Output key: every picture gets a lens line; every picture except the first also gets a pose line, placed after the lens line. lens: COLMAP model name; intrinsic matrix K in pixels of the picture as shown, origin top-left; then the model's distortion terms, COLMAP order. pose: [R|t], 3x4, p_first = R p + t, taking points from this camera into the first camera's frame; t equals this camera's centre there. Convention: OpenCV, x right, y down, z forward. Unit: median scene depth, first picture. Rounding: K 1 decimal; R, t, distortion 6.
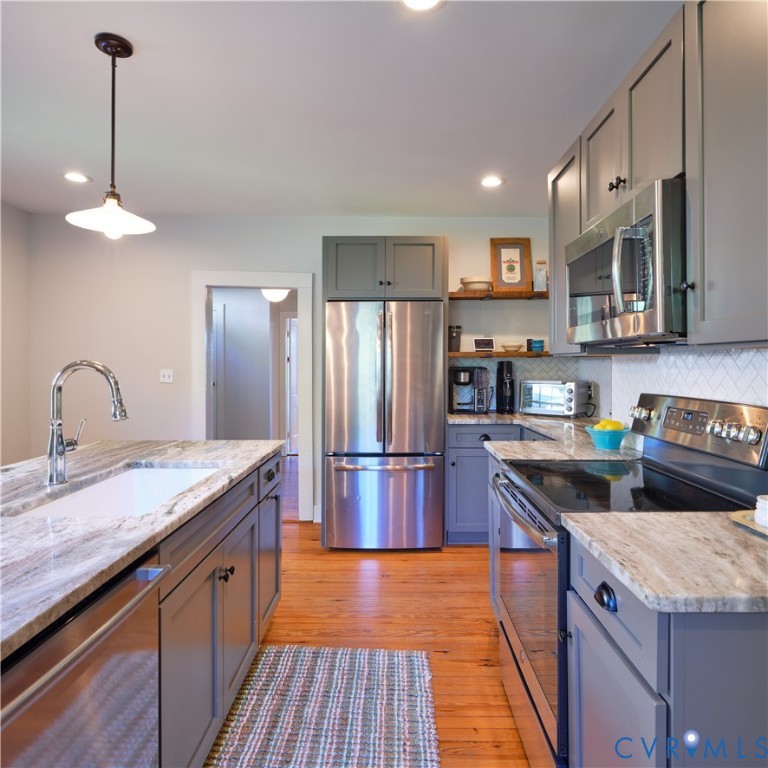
lens RADIAL K [[508.3, 0, 397.2], [0, 508.3, 364.4], [0, 0, 1]] dist [-0.005005, 0.004871]
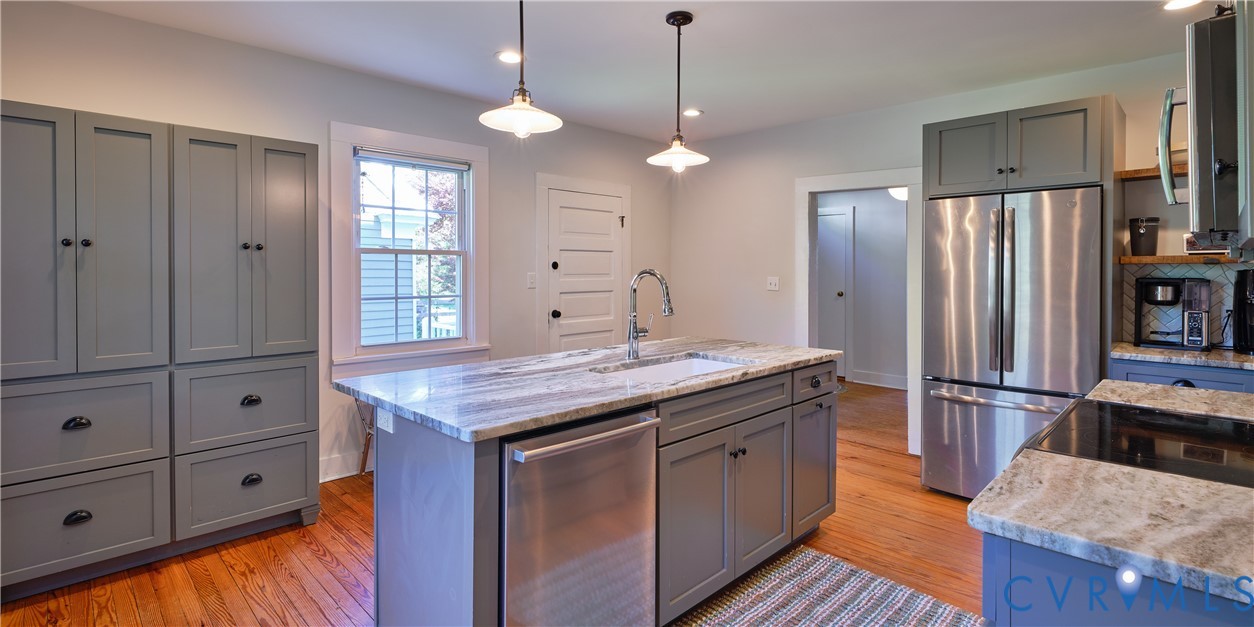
lens RADIAL K [[586.7, 0, 626.4], [0, 586.7, 273.1], [0, 0, 1]] dist [0.011933, -0.000160]
pose [[0.713438, 0.004638, -0.700703, 0.315363], [-0.003889, 0.999989, 0.002659, -0.001732], [0.700707, 0.000828, 0.713448, -0.106595]]
